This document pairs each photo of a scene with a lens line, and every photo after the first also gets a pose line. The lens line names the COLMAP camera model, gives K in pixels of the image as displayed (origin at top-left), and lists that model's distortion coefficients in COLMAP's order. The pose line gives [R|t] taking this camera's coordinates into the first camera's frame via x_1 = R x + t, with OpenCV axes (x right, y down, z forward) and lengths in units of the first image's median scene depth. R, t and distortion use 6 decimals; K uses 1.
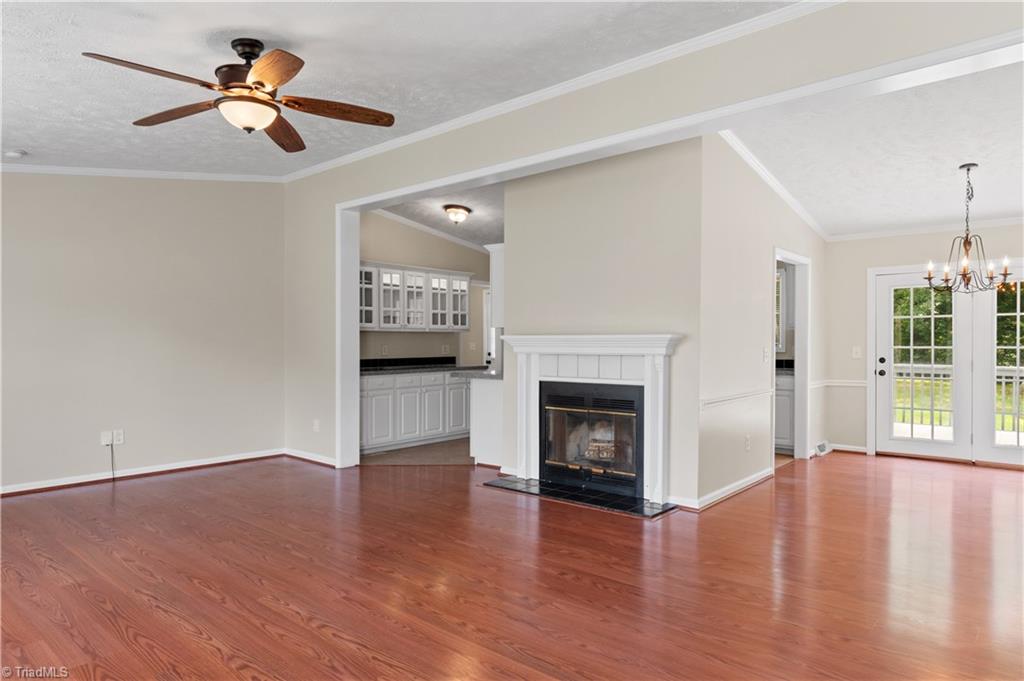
lens RADIAL K [[638.4, 0, 509.4], [0, 638.4, 344.6], [0, 0, 1]] dist [-0.021599, 0.004599]
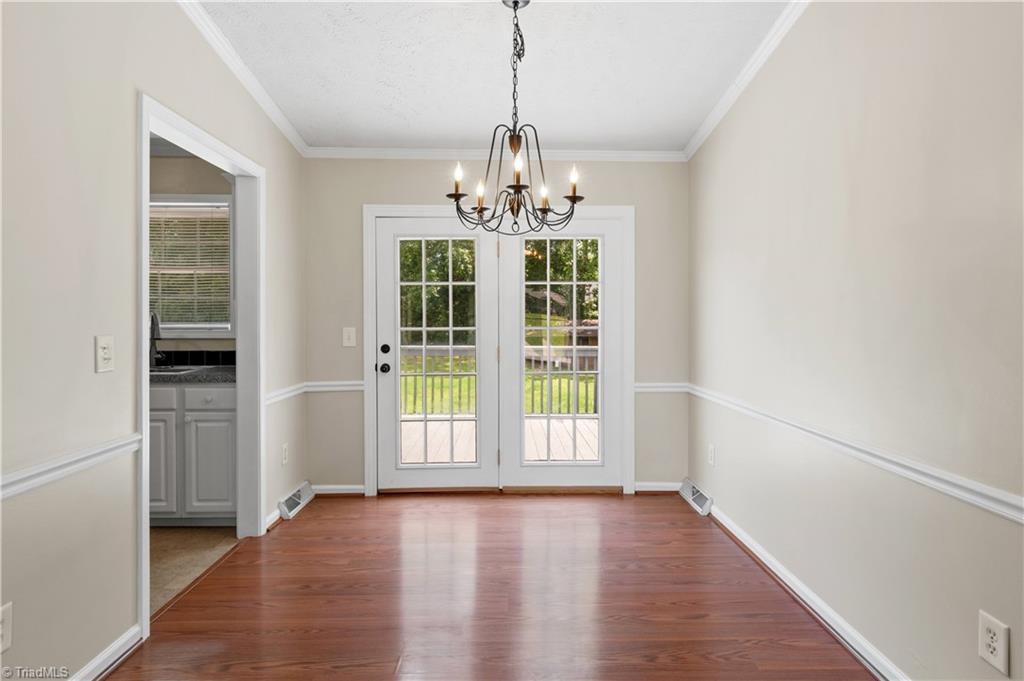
lens RADIAL K [[554.5, 0, 512.0], [0, 554.5, 340.5], [0, 0, 1]] dist [0.001240, 0.000250]
pose [[0.744520, -0.023050, 0.667202, 0.312038], [0.001576, 0.999462, 0.032770, -0.002296], [-0.667598, -0.023346, 0.744155, 0.500423]]
